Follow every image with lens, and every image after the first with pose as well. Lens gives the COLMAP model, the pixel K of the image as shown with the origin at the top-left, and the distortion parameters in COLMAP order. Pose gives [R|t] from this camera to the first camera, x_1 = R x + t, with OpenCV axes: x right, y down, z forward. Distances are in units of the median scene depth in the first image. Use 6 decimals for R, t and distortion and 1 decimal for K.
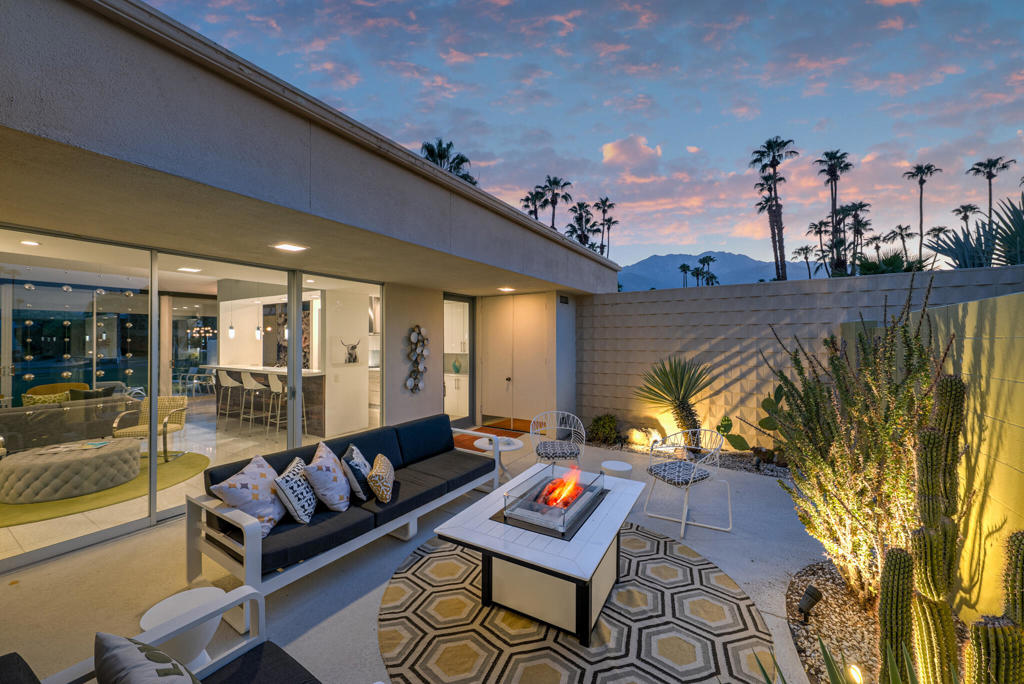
lens RADIAL K [[386.7, 0, 509.8], [0, 386.7, 339.1], [0, 0, 1]] dist [0.000693, 0.000256]
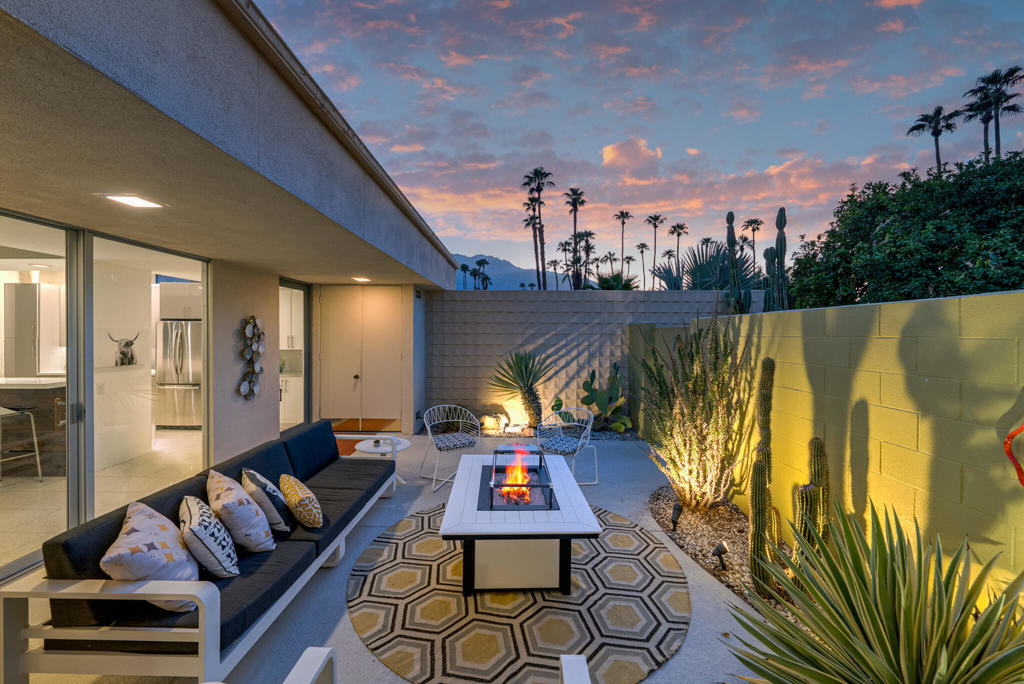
lens RADIAL K [[386.0, 0, 510.8], [0, 386.0, 339.3], [0, 0, 1]] dist [-0.000609, -0.000399]
pose [[0.853580, -0.001904, 0.520958, -0.197995], [-0.007141, 0.999857, 0.015355, -0.002991], [-0.520912, -0.016827, 0.853444, 0.032035]]
